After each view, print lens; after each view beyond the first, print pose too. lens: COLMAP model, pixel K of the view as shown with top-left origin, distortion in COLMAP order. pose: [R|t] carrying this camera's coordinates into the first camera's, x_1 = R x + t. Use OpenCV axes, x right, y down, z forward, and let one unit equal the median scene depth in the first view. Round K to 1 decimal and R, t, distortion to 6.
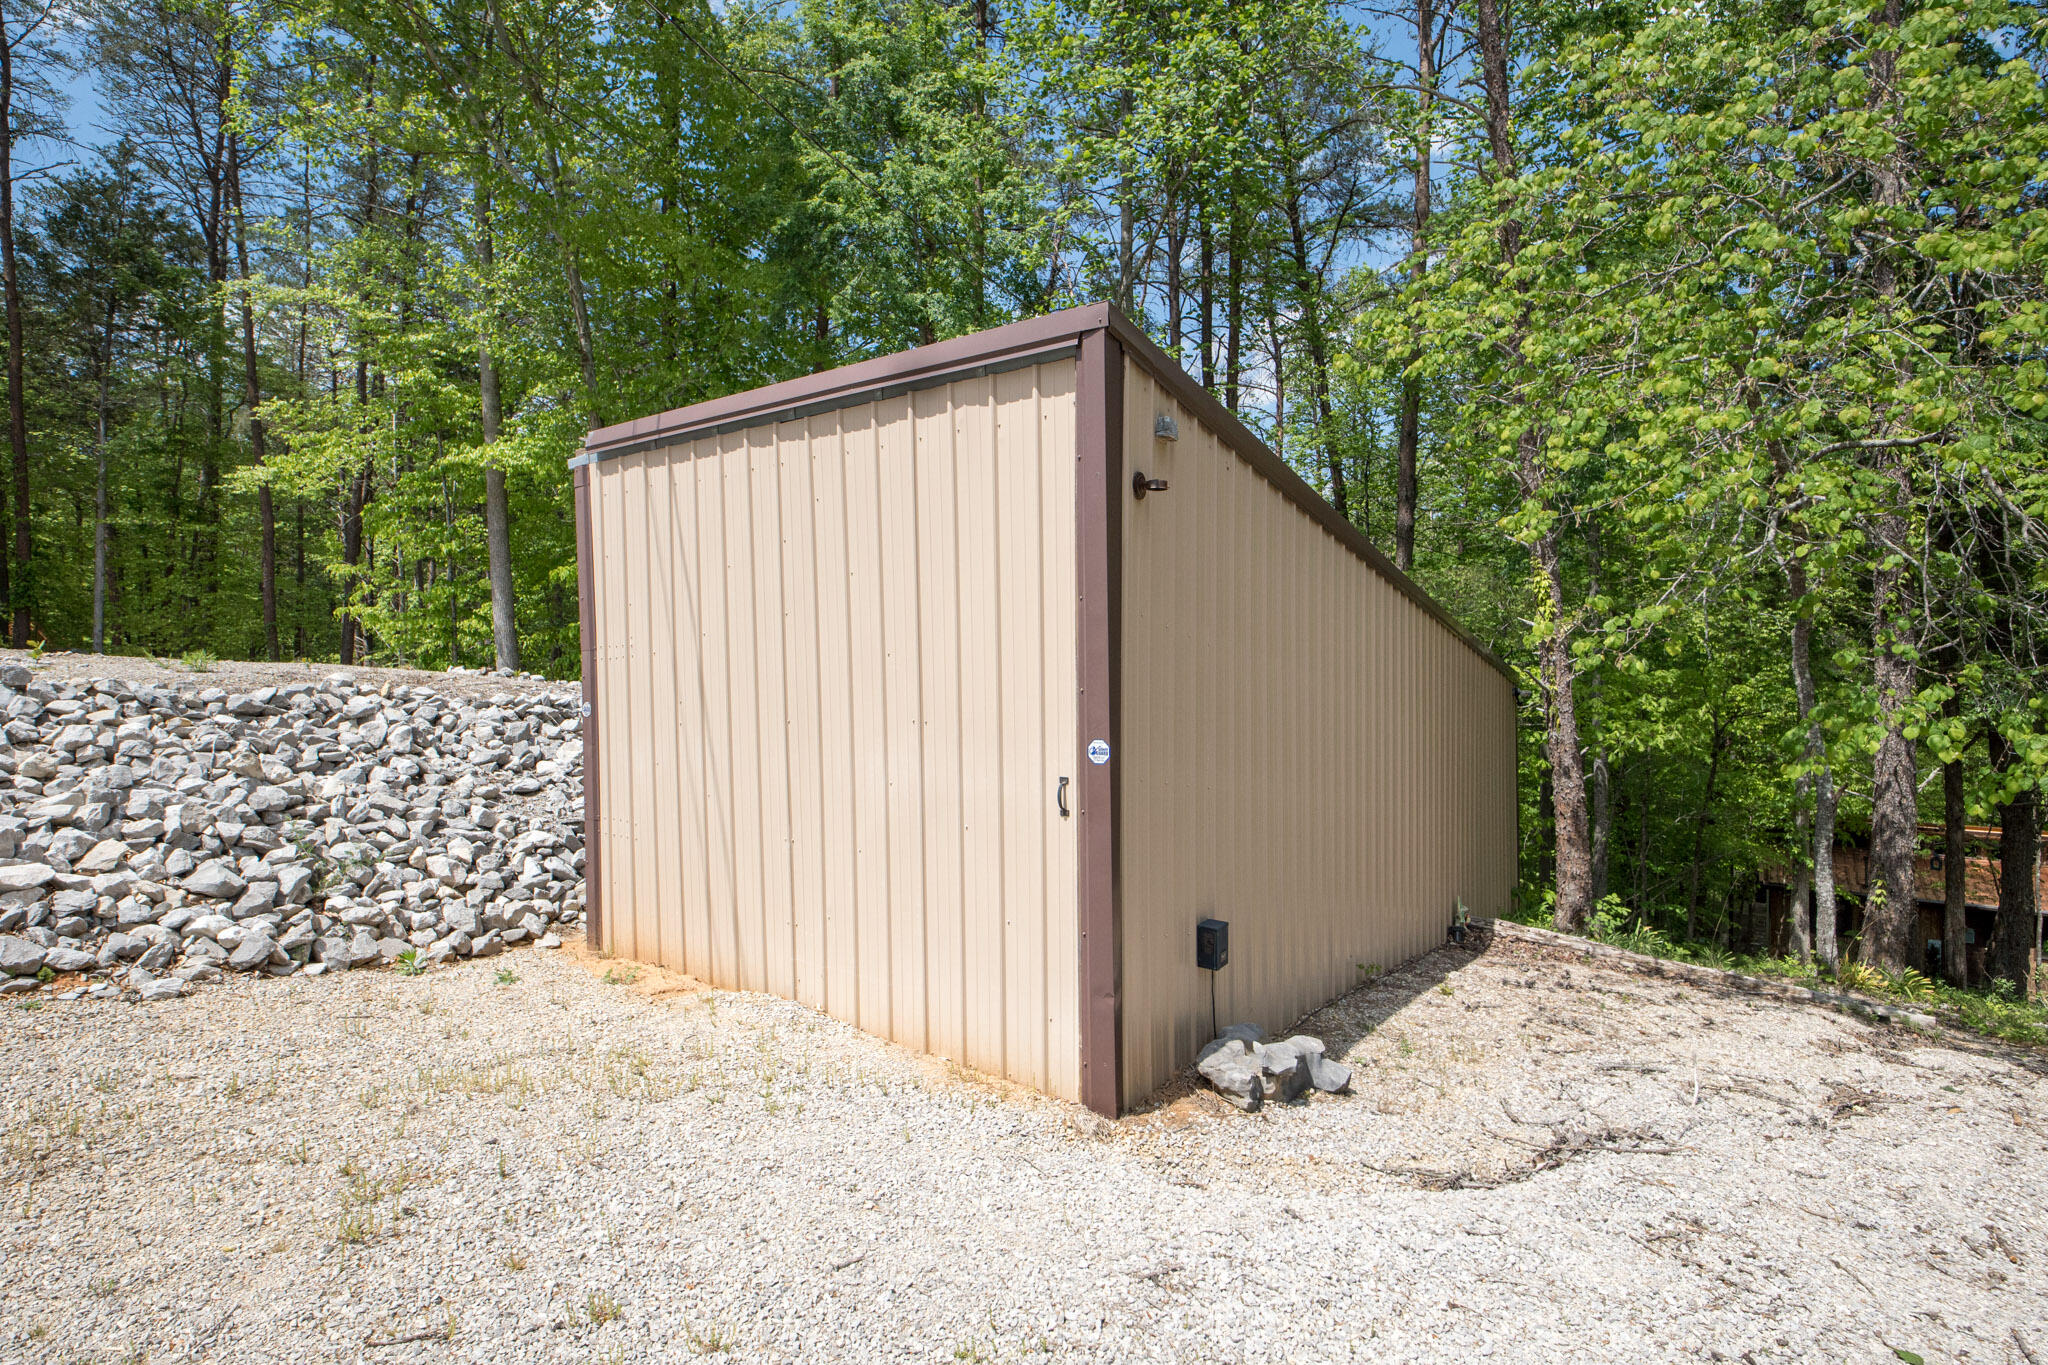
lens RADIAL K [[946.7, 0, 1024.0], [0, 946.7, 682.5], [0, 0, 1]] dist [0.001571, -0.012500]
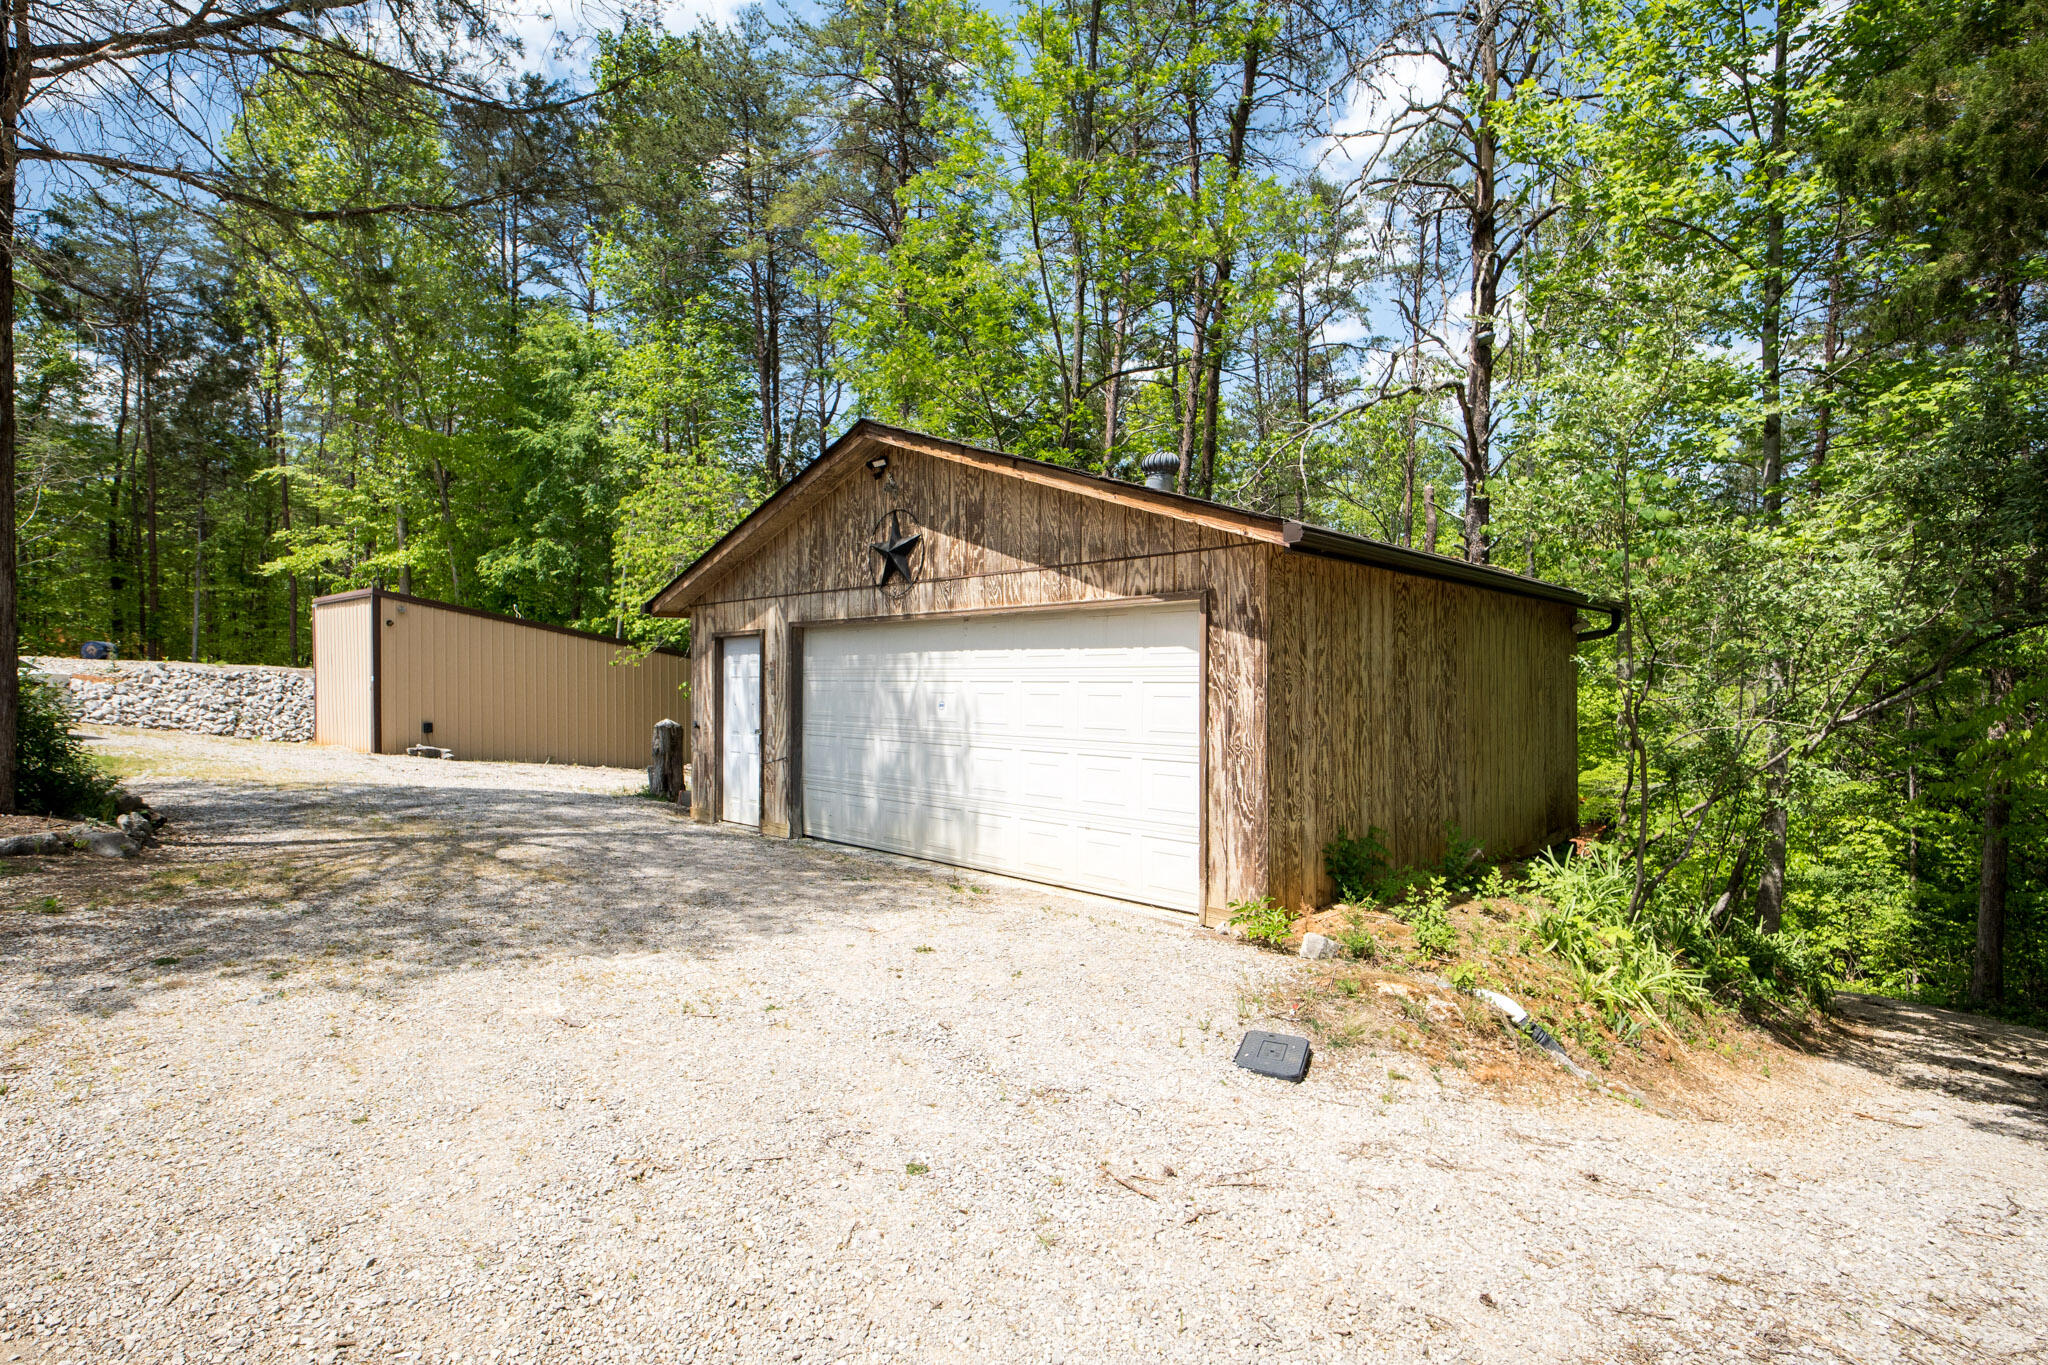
lens RADIAL K [[946.7, 0, 1024.0], [0, 946.7, 682.5], [0, 0, 1]] dist [0.001571, -0.012500]
pose [[0.998050, 0.001974, -0.062396, 2.448023], [-0.003174, 0.999812, -0.019134, 0.115265], [0.062346, 0.019295, 0.997868, -2.393727]]
